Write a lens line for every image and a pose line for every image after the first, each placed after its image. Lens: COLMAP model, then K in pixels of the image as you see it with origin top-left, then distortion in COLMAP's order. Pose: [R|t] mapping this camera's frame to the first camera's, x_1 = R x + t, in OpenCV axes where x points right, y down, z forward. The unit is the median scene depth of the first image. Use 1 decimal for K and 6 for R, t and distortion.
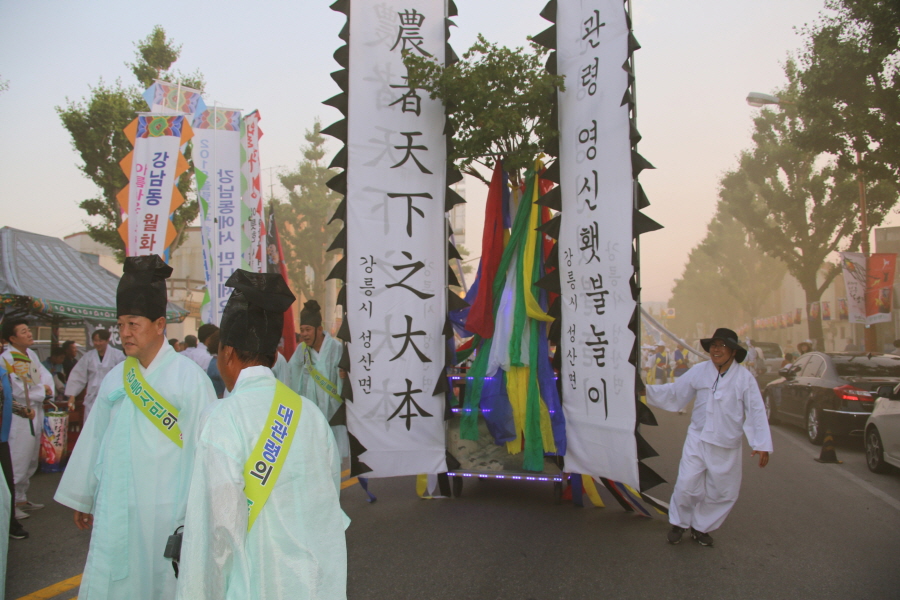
lens RADIAL K [[754.7, 0, 443.1], [0, 754.7, 299.3], [0, 0, 1]] dist [-0.113494, 0.066775]
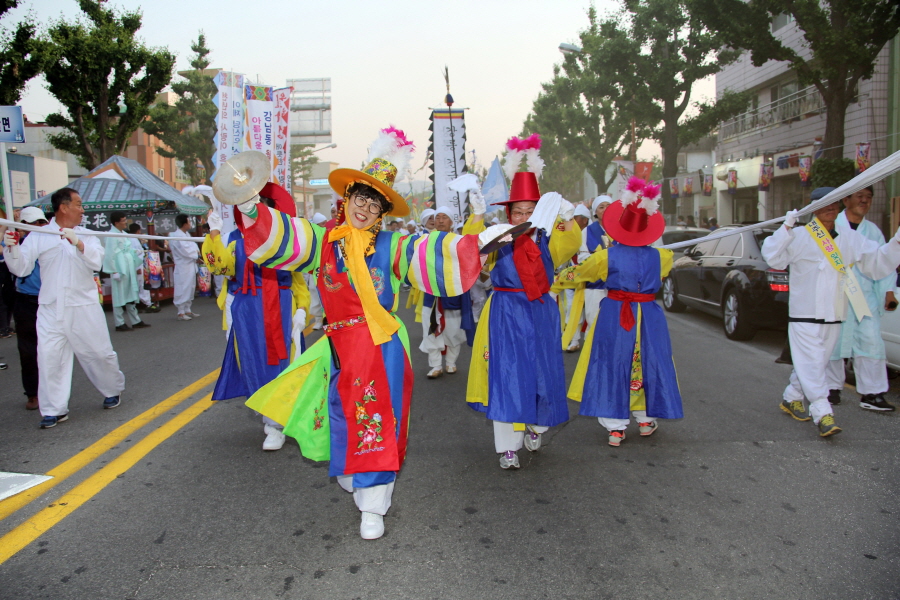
lens RADIAL K [[754.7, 0, 456.5], [0, 754.7, 299.3], [0, 0, 1]] dist [-0.113494, 0.066775]
pose [[0.966758, -0.037595, 0.252913, -0.114761], [-0.001357, 0.988363, 0.152107, -0.013108], [-0.255688, -0.147394, 0.955457, -0.281177]]
